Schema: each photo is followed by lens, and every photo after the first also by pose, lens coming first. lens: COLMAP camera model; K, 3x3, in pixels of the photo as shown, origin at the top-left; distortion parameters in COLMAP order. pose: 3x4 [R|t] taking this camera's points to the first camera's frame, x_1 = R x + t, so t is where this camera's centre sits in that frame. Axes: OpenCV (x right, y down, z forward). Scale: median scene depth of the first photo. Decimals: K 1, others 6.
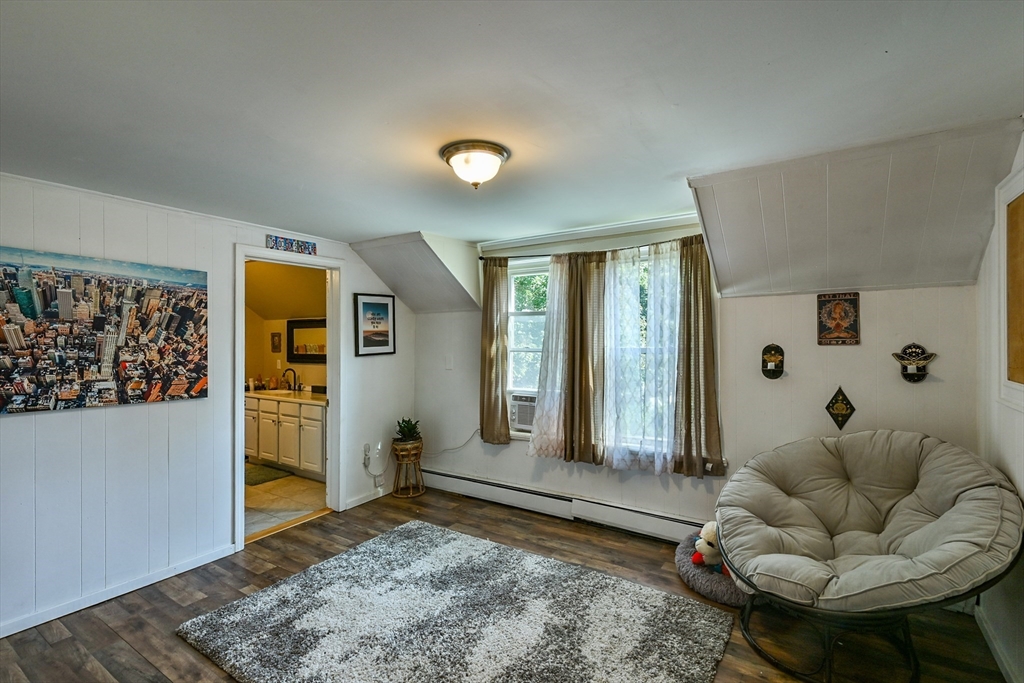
lens RADIAL K [[470.0, 0, 512.0], [0, 470.0, 341.5], [0, 0, 1]] dist [0.002173, -0.000078]
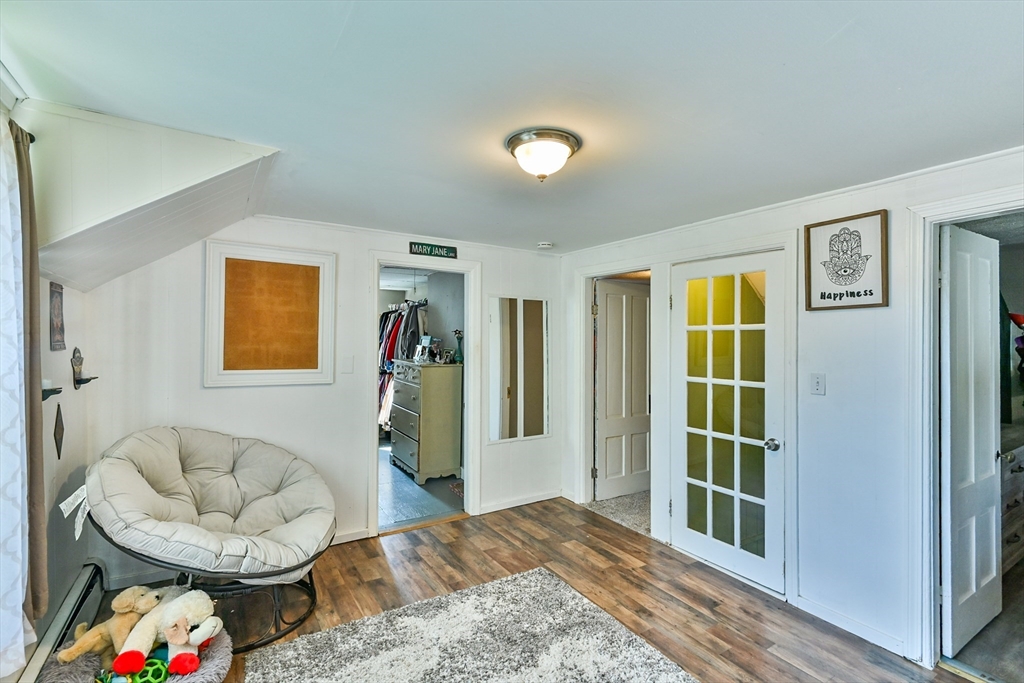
lens RADIAL K [[470.0, 0, 512.0], [0, 470.0, 341.5], [0, 0, 1]] dist [0.002173, -0.000078]
pose [[-0.912249, 0.002991, 0.409626, -0.261987], [0.001881, 0.999993, -0.003112, -0.002204], [-0.409633, -0.002069, -0.912248, 1.204178]]
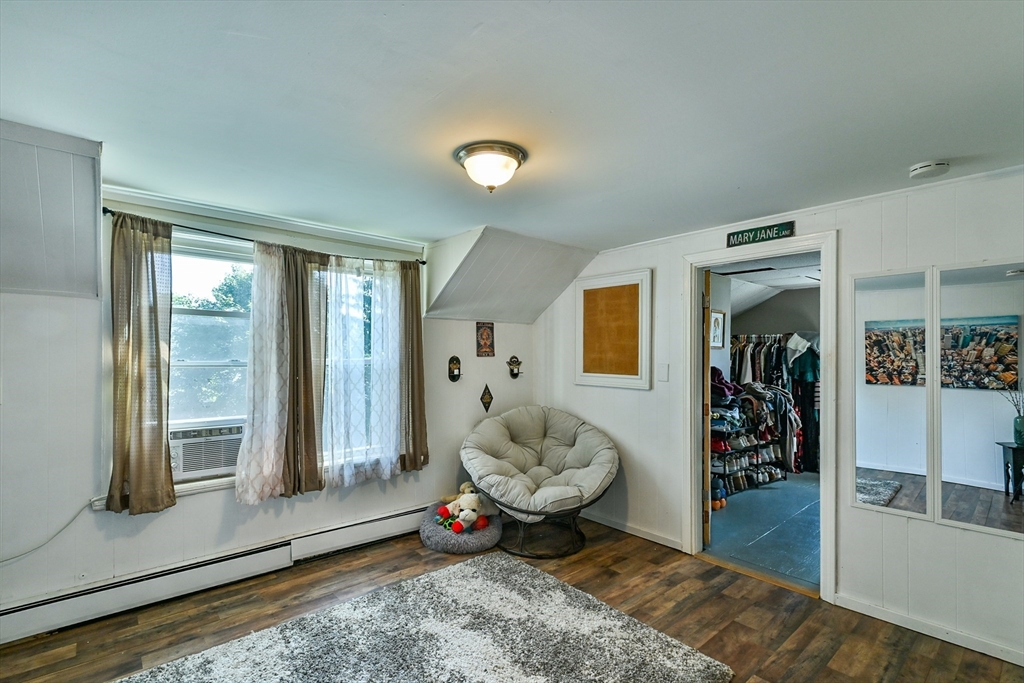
lens RADIAL K [[473.0, 0, 489.4], [0, 473.0, 358.9], [0, 0, 1]] dist [0.003525, 0.000299]
pose [[0.288510, 0.000094, 0.957477, -0.651209], [0.000027, 1.000000, -0.000106, 0.012877], [-0.957477, 0.000057, 0.288510, 0.472887]]
